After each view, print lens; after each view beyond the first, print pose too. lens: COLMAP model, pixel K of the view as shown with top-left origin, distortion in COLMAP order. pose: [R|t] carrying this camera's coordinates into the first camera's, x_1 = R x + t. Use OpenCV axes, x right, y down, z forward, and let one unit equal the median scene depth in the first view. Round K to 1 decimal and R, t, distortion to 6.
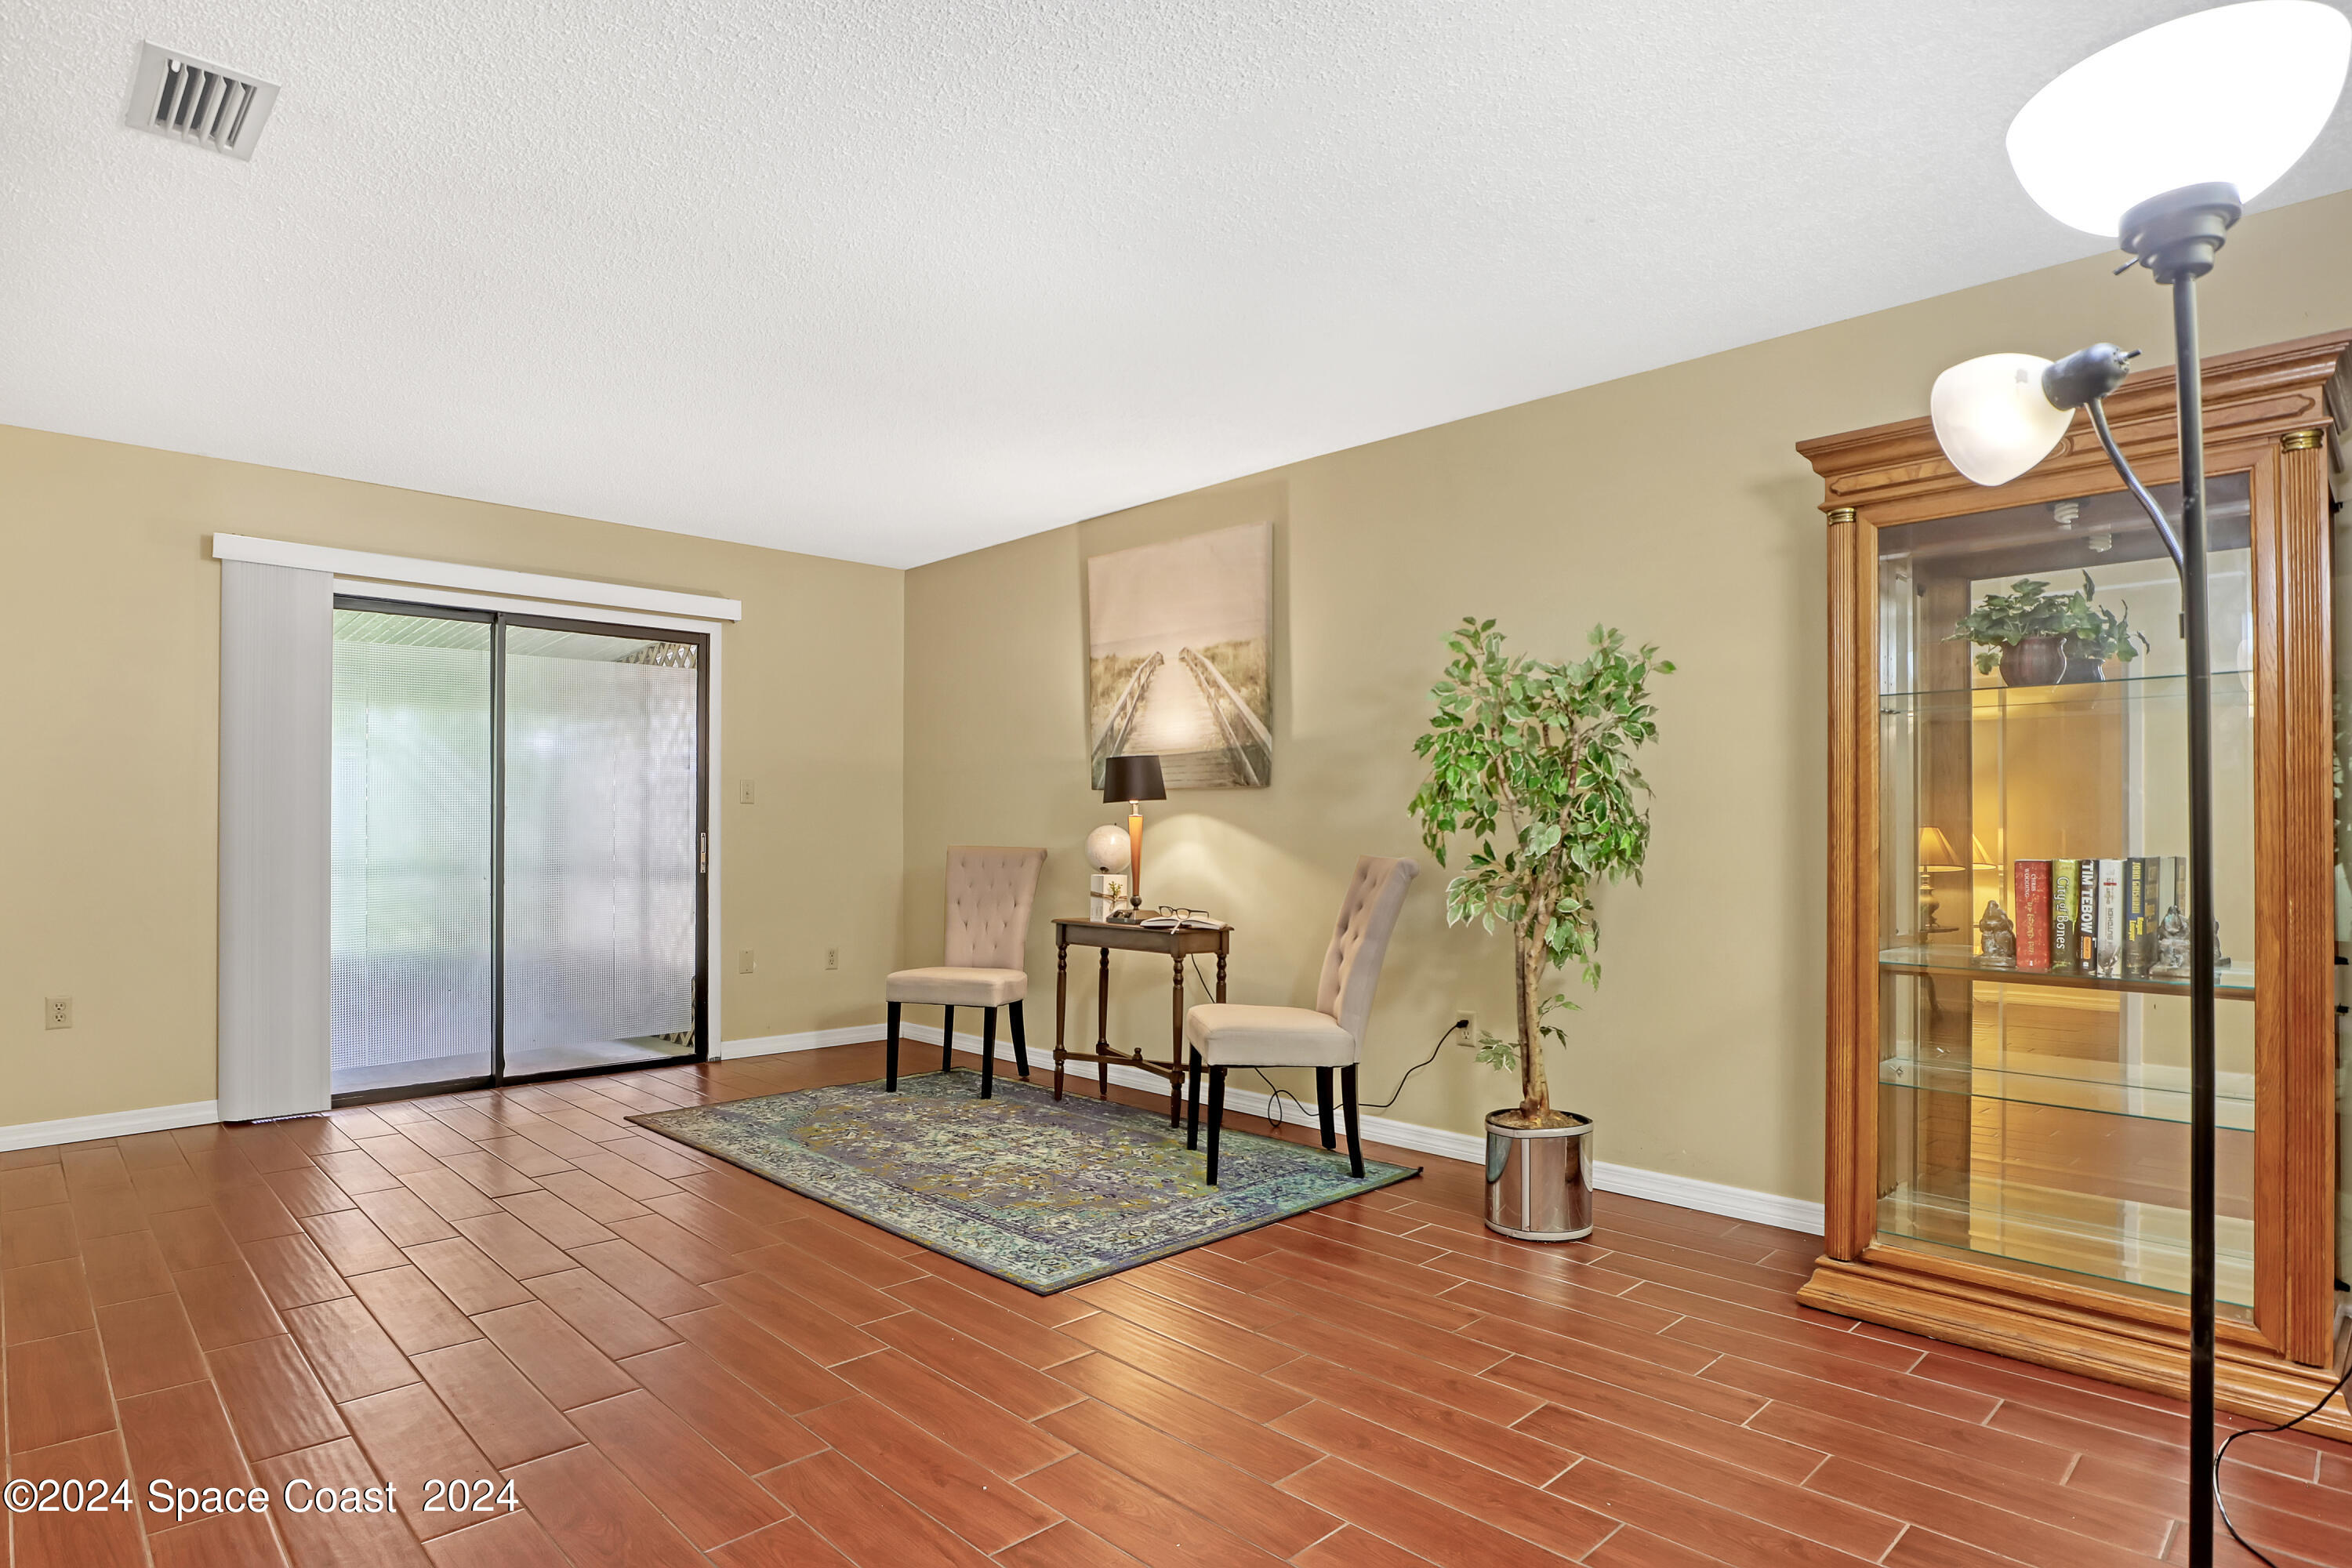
lens RADIAL K [[1216.0, 0, 1157.2], [0, 1216.0, 810.6], [0, 0, 1]] dist [-0.036577, 0.001721]
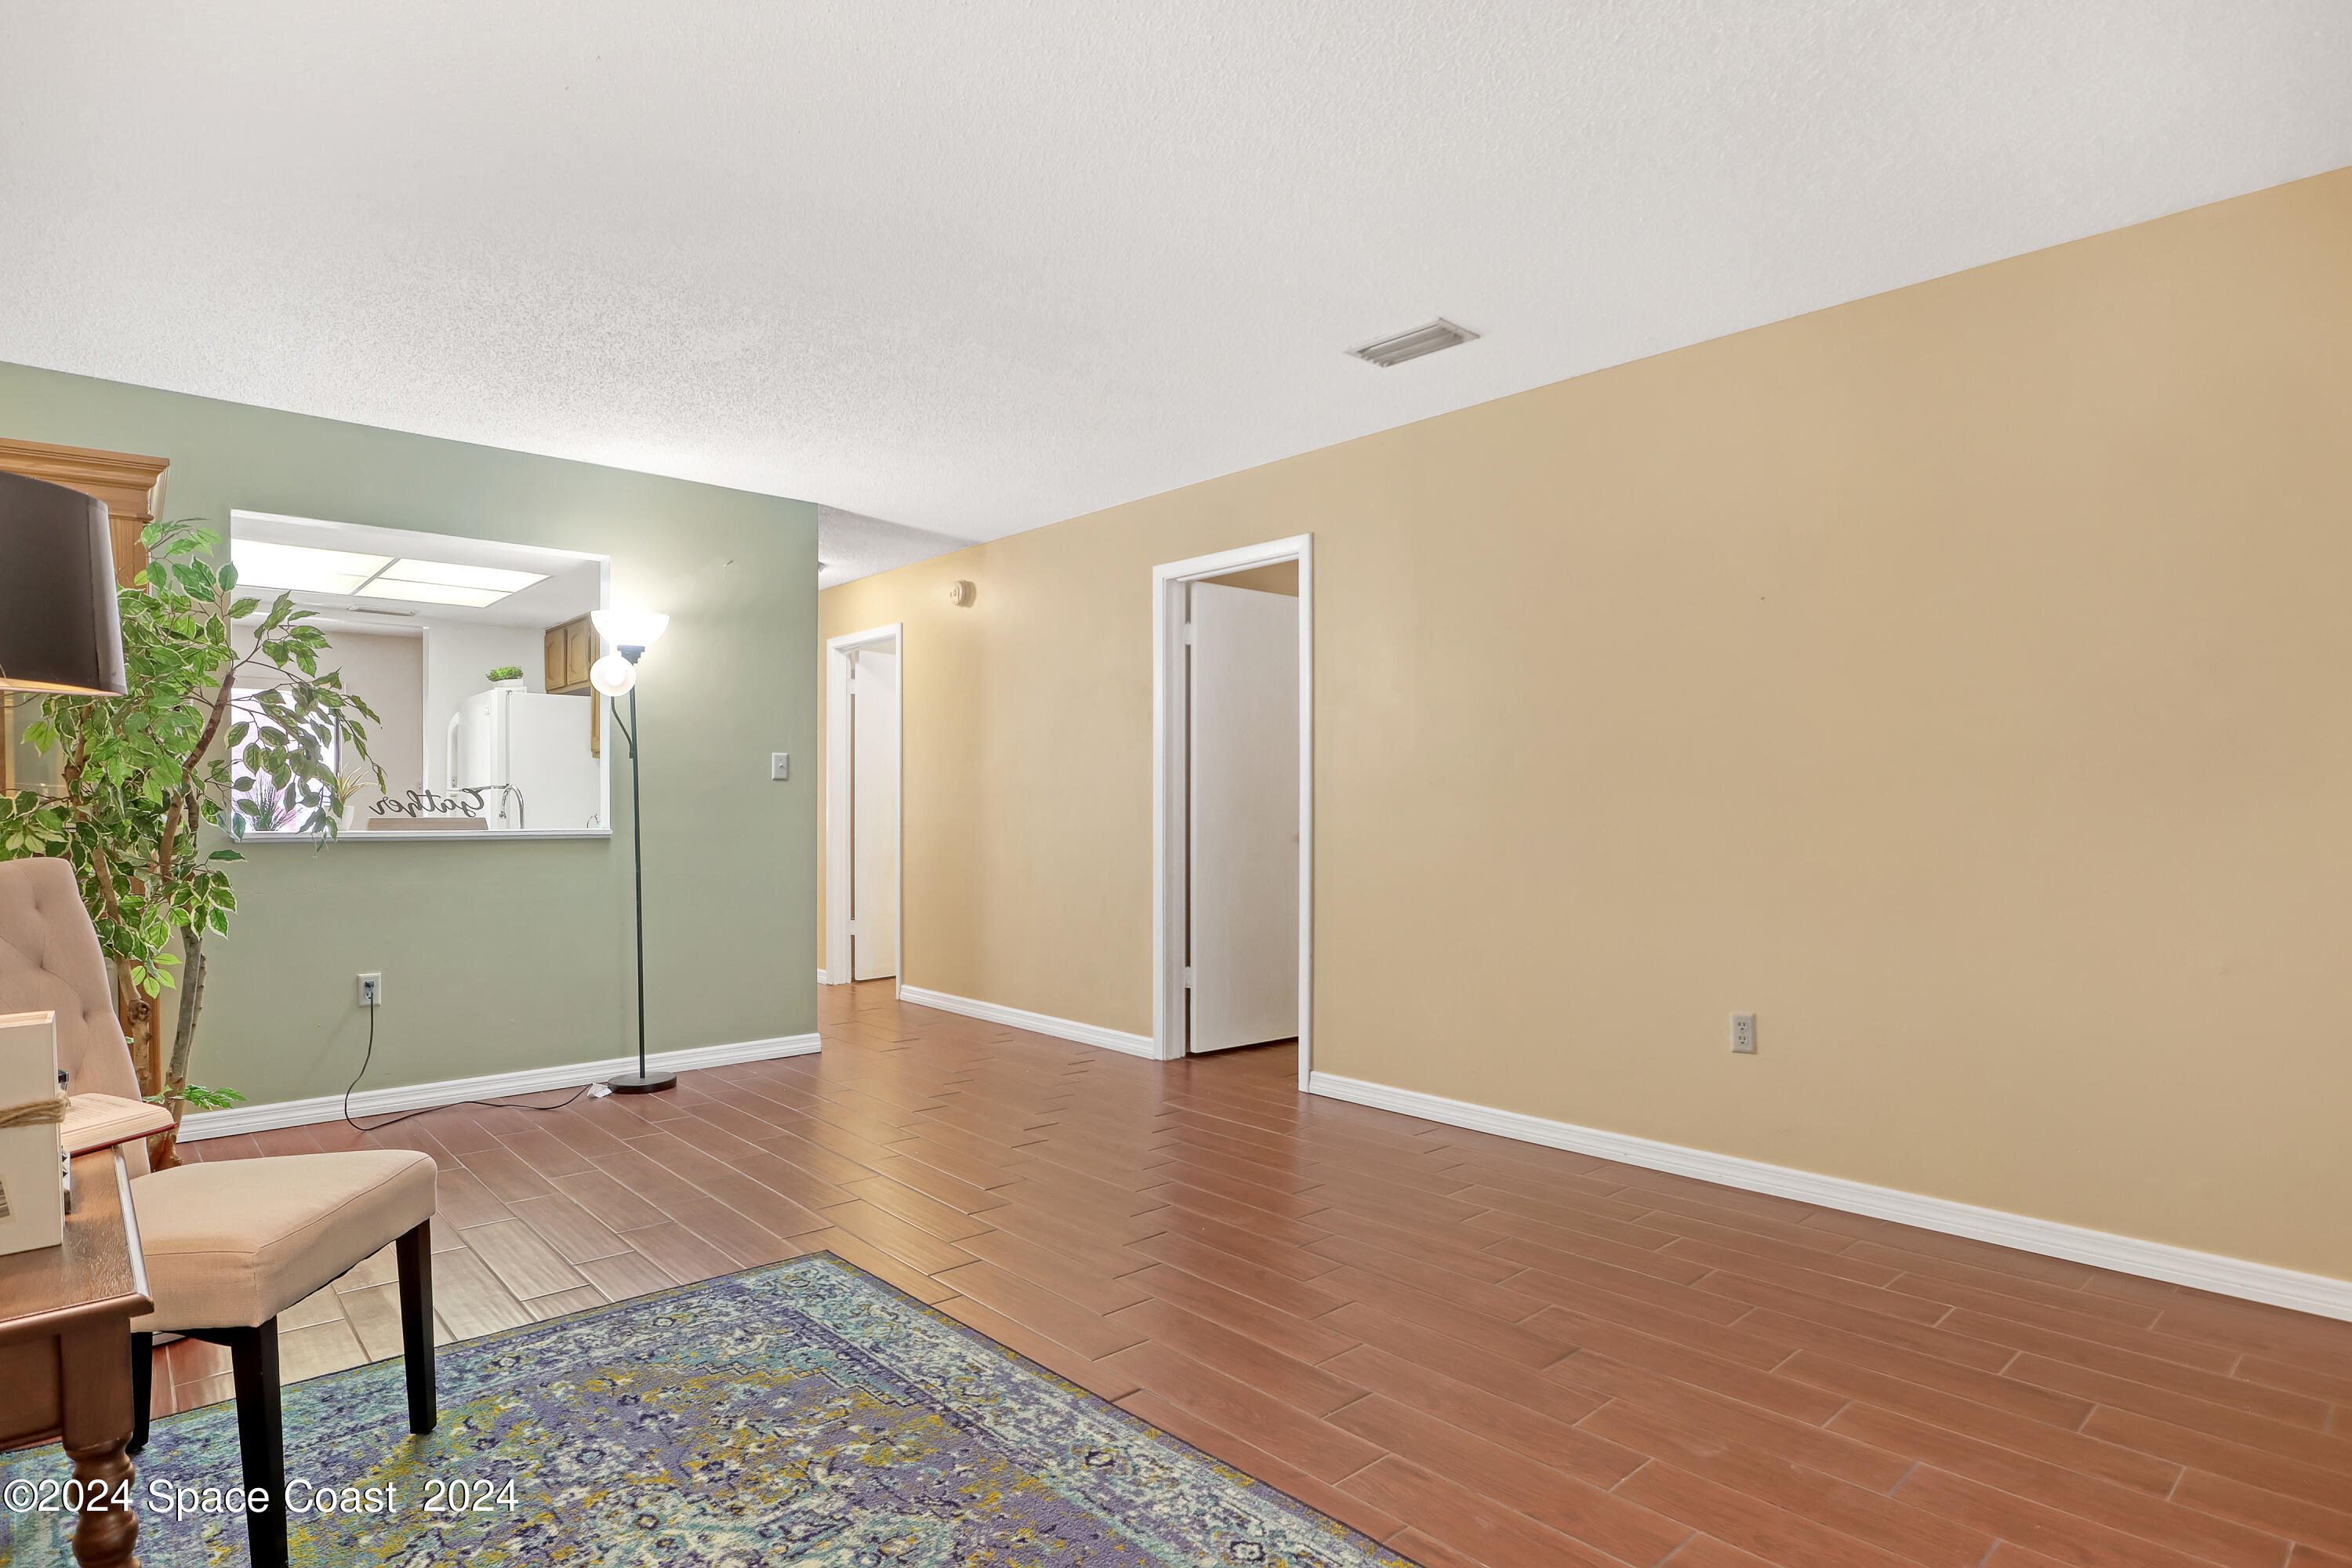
lens RADIAL K [[1216.0, 0, 1157.2], [0, 1216.0, 810.6], [0, 0, 1]] dist [-0.036577, 0.001721]
pose [[-0.998979, 0.002326, 0.045122, -0.350226], [0.001740, 0.999914, -0.013022, 0.025761], [-0.045148, -0.012930, -0.998897, 1.663440]]
